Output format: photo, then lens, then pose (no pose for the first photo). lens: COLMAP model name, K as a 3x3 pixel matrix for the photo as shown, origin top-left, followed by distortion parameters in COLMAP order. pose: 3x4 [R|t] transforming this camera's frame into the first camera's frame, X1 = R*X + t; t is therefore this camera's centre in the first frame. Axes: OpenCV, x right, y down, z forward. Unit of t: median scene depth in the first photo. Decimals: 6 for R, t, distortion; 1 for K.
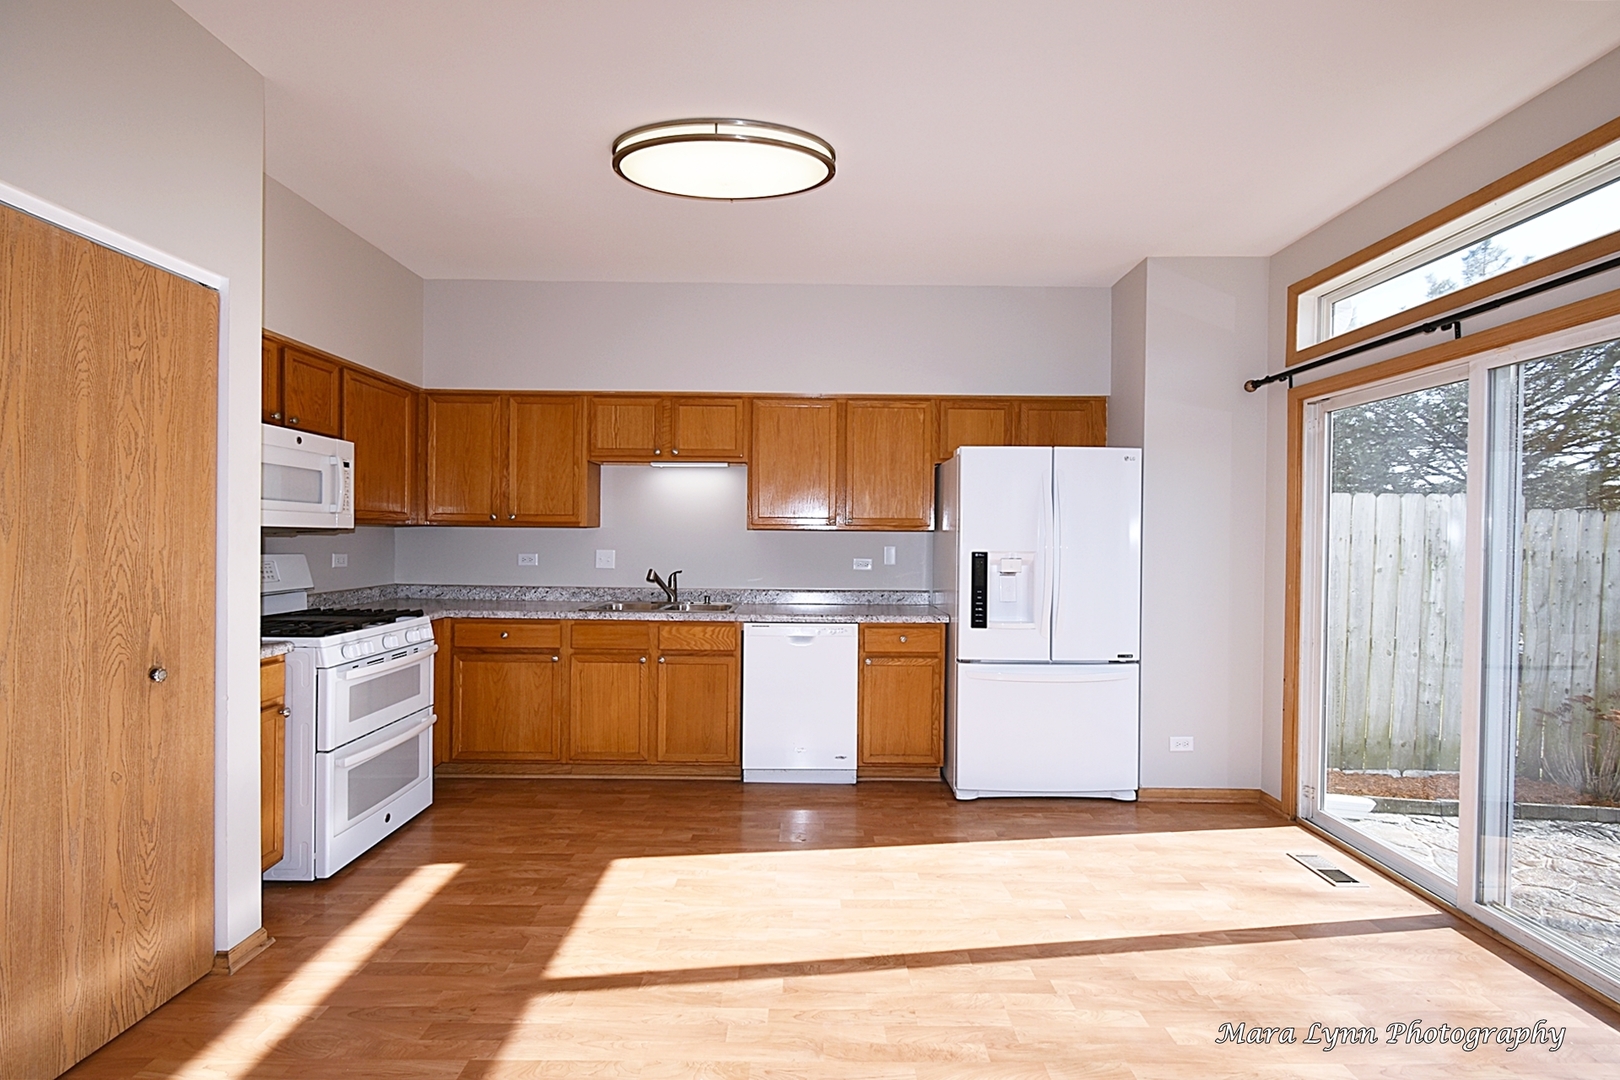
lens RADIAL K [[722.1, 0, 816.6], [0, 722.1, 543.3], [0, 0, 1]] dist [0.007744, -0.003176]
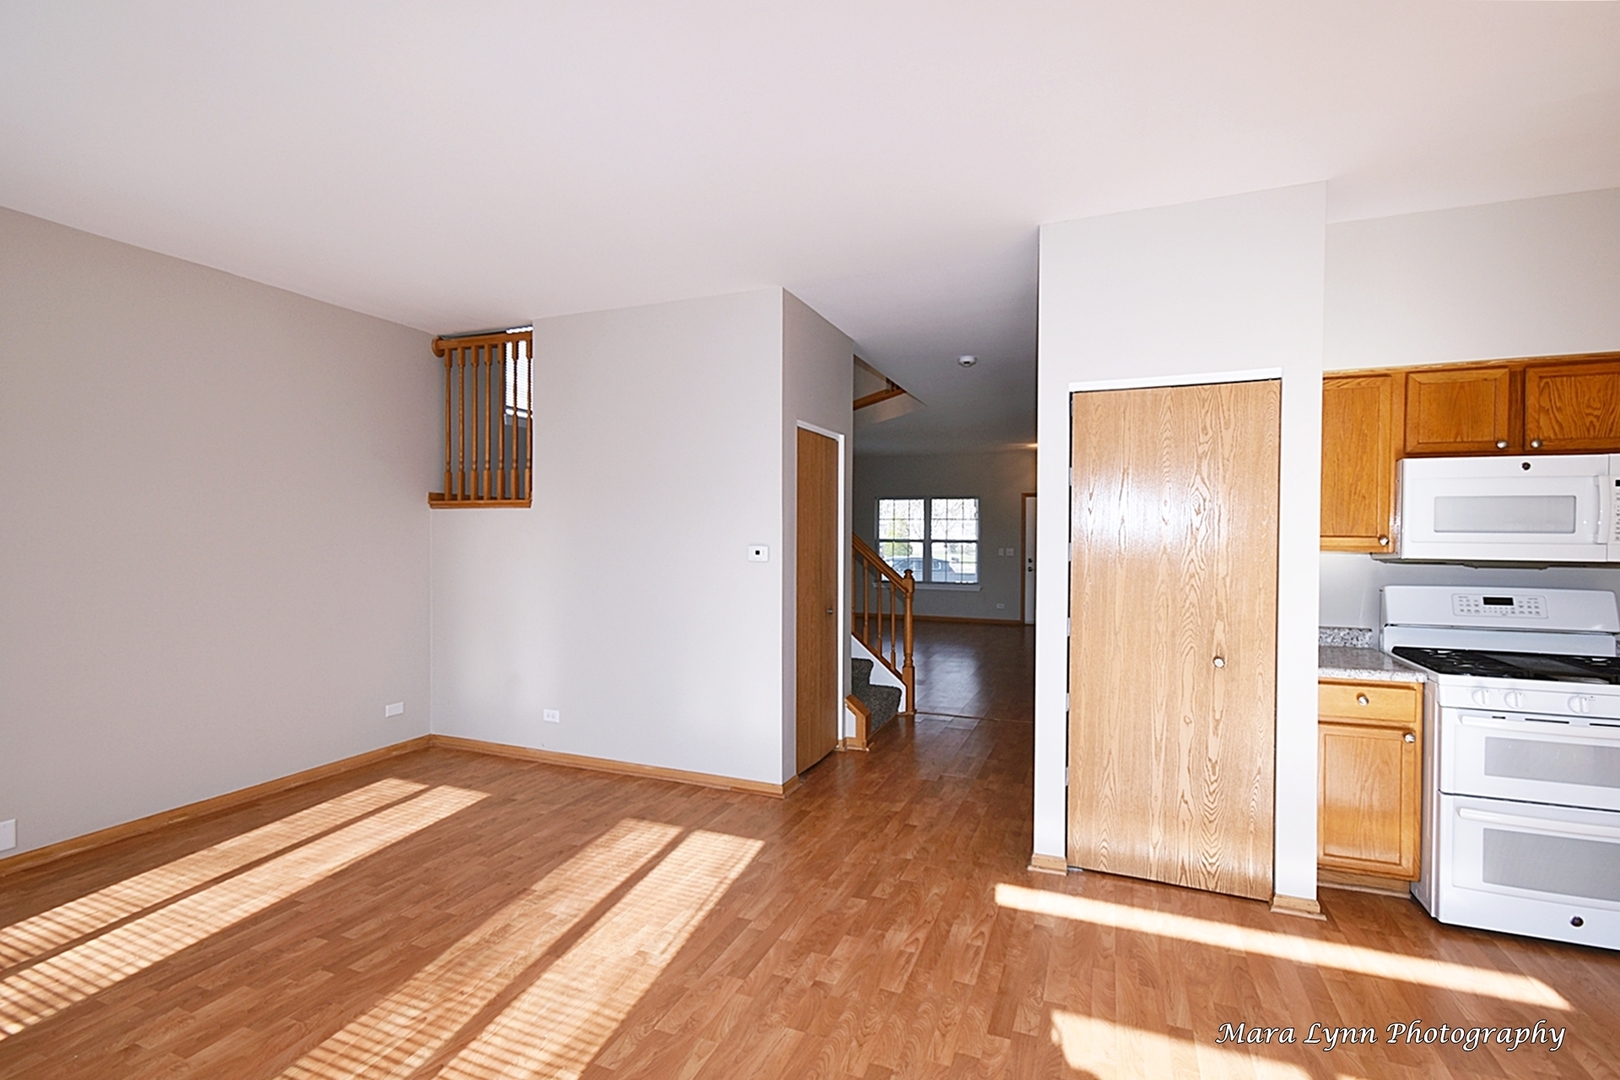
lens RADIAL K [[722.1, 0, 823.4], [0, 722.1, 550.9], [0, 0, 1]] dist [0.007744, -0.003176]
pose [[-0.368005, 0.004905, -0.929811, 0.449414], [-0.018287, 0.999754, 0.012512, -0.028295], [0.929644, 0.021608, -0.367825, 0.484421]]
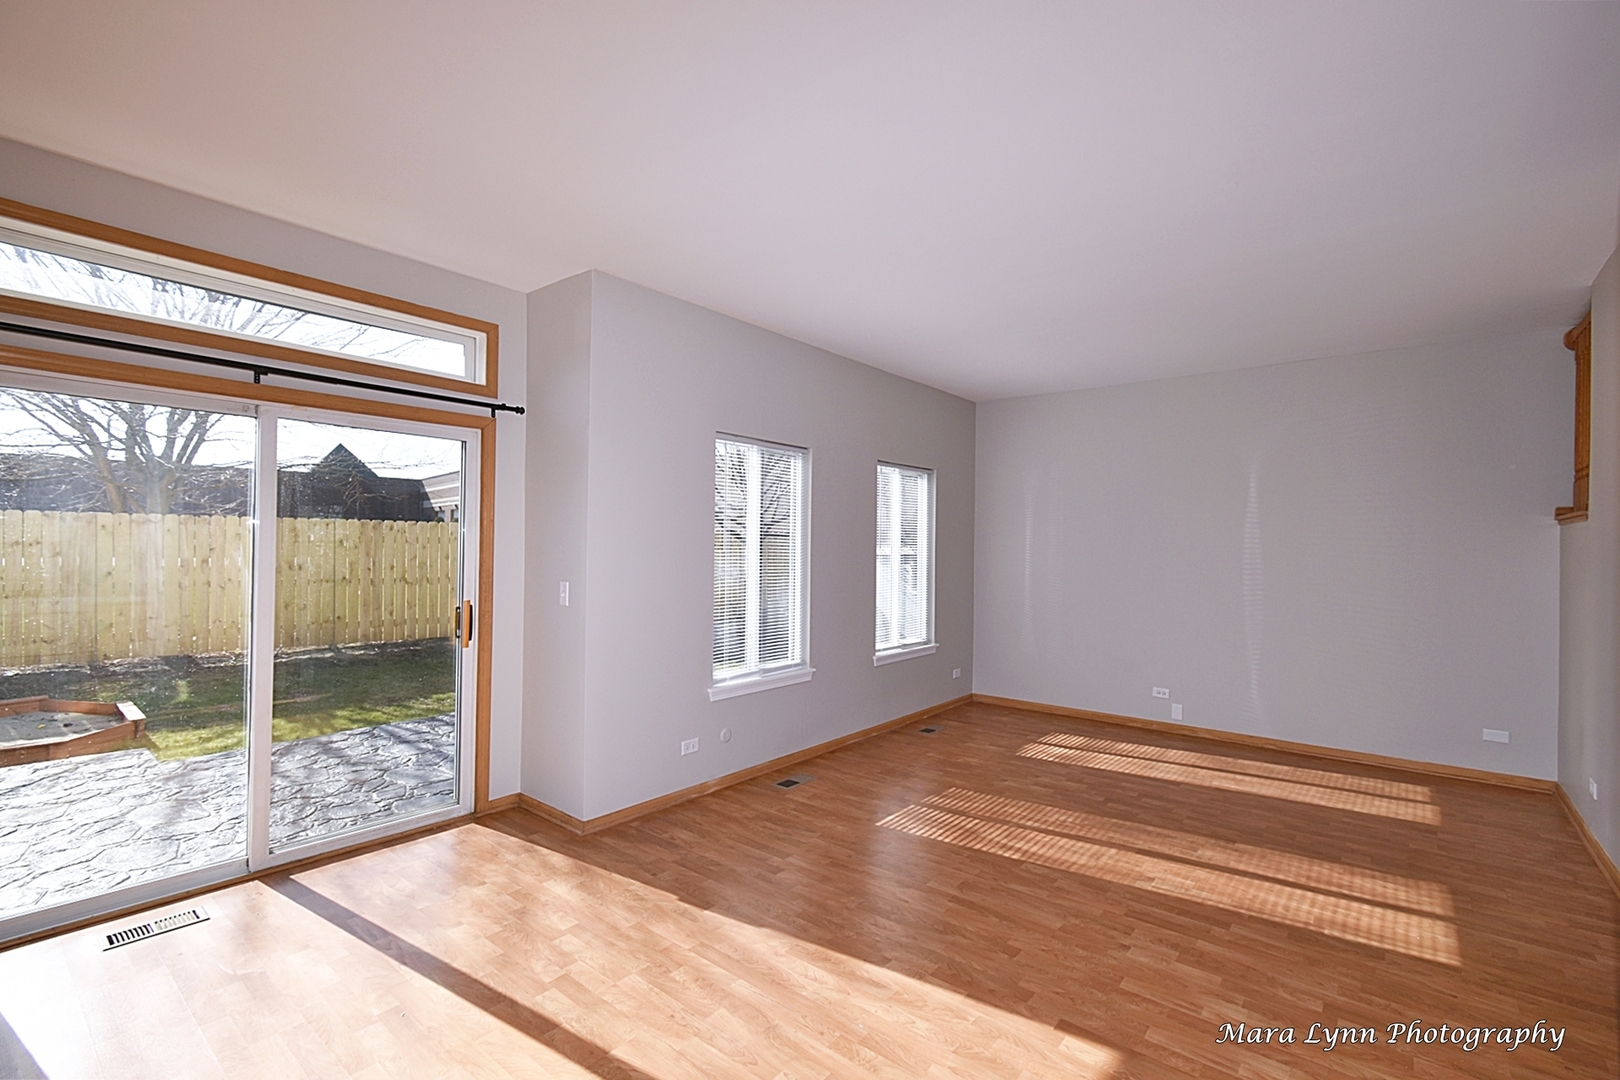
lens RADIAL K [[722.1, 0, 817.4], [0, 722.1, 540.2], [0, 0, 1]] dist [0.007744, -0.003176]
pose [[-0.776058, -0.014577, 0.630493, -0.434193], [-0.014382, 0.999882, 0.005414, -0.039857], [-0.630497, -0.004866, -0.776176, 1.055905]]
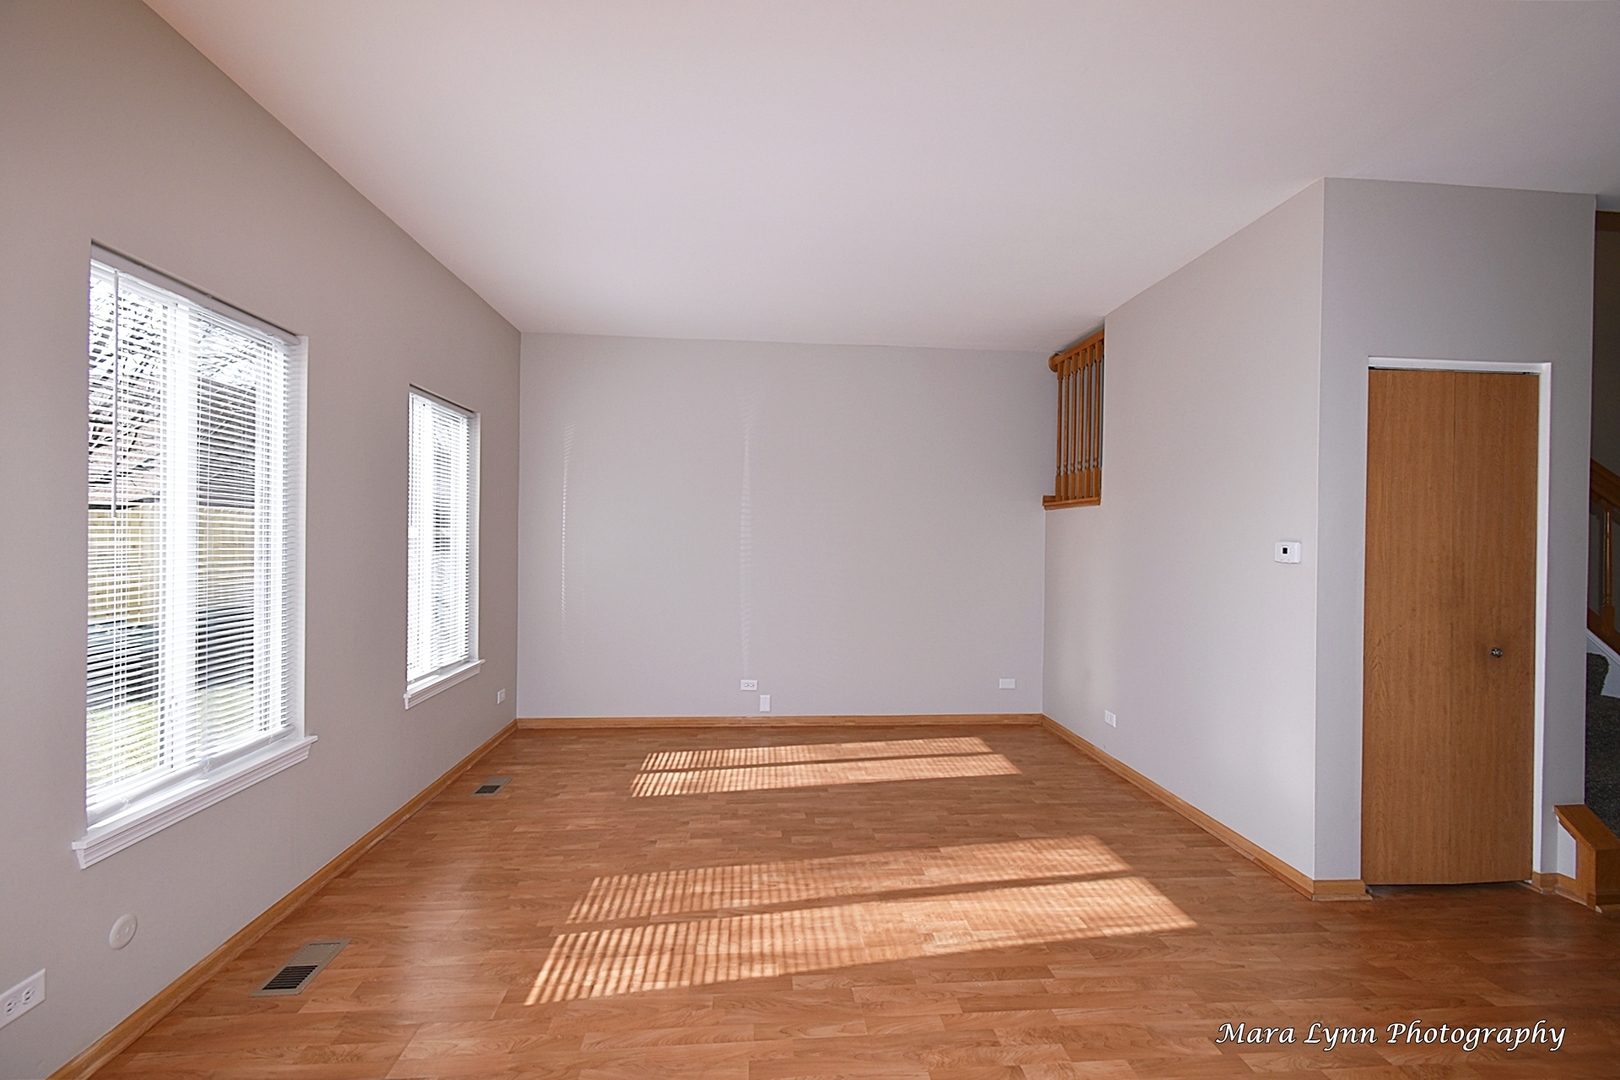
lens RADIAL K [[722.1, 0, 822.9], [0, 722.1, 533.5], [0, 0, 1]] dist [0.007744, -0.003176]
pose [[-0.995284, -0.026116, -0.093418, 0.010593], [-0.026354, 0.999652, 0.001319, -0.014465], [0.093351, 0.003775, -0.995626, 0.780422]]
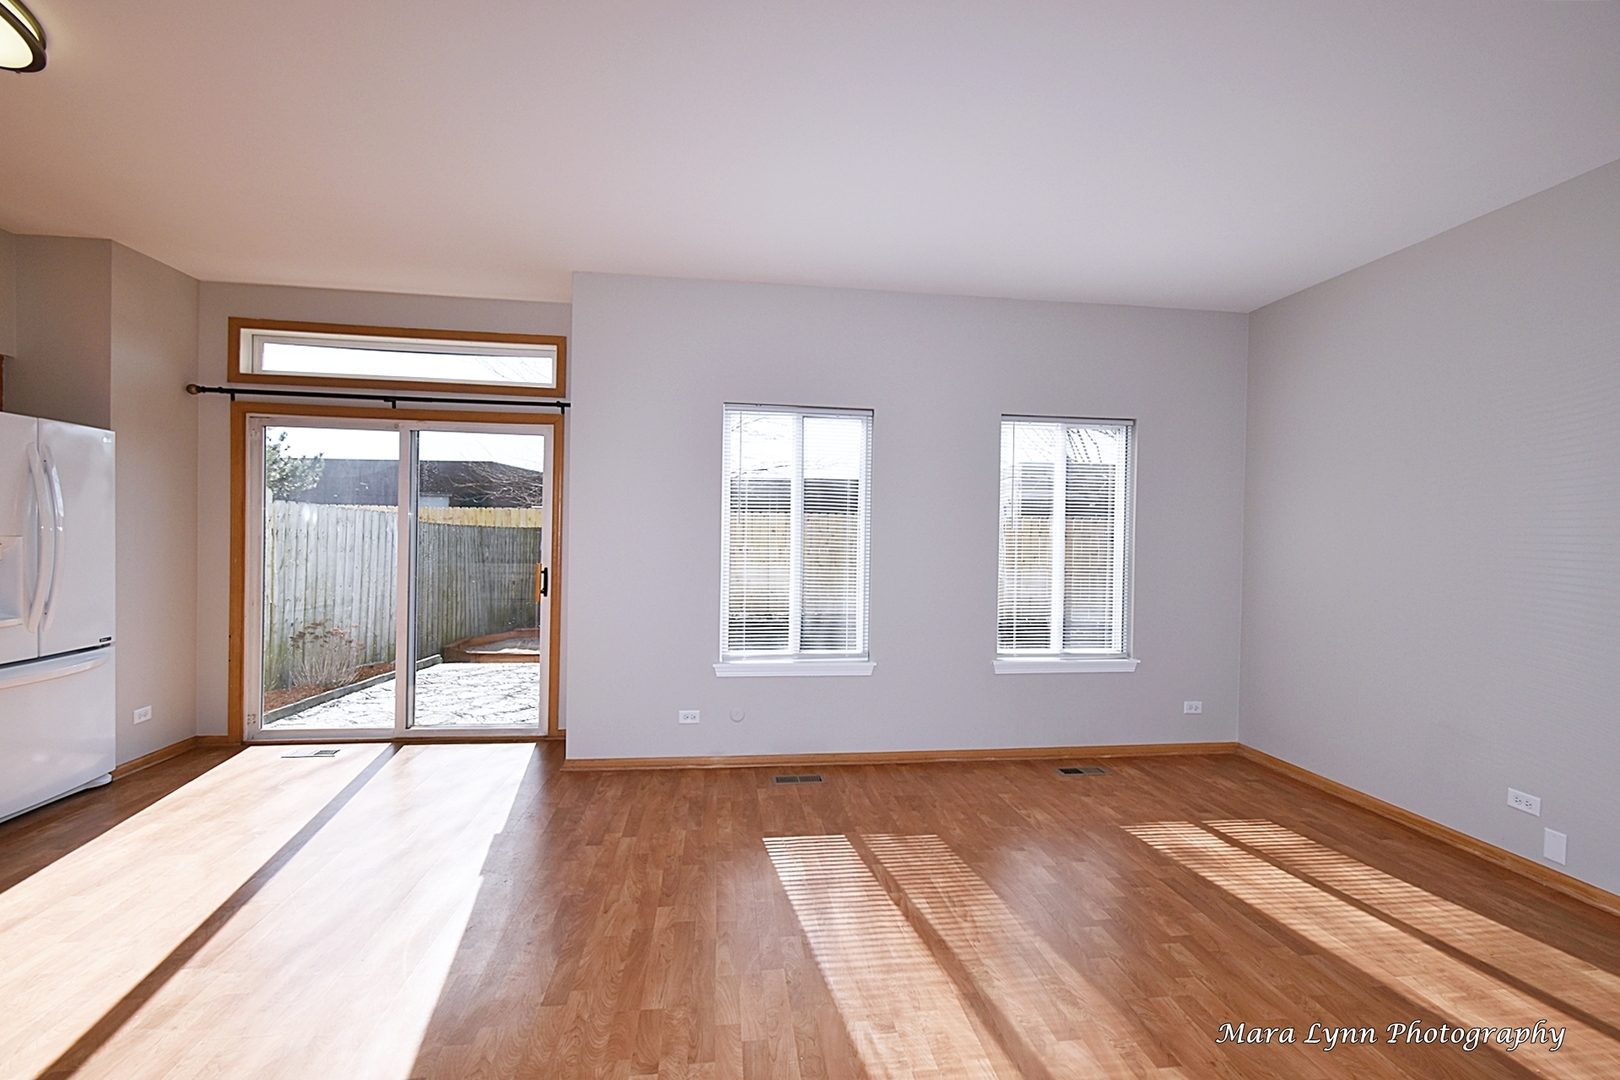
lens RADIAL K [[722.1, 0, 820.2], [0, 722.1, 538.9], [0, 0, 1]] dist [0.007744, -0.003176]
pose [[-0.133652, -0.018010, 0.990865, -0.757076], [-0.010173, 0.999807, 0.016800, -0.009294], [-0.990976, -0.007835, -0.133810, 0.178934]]
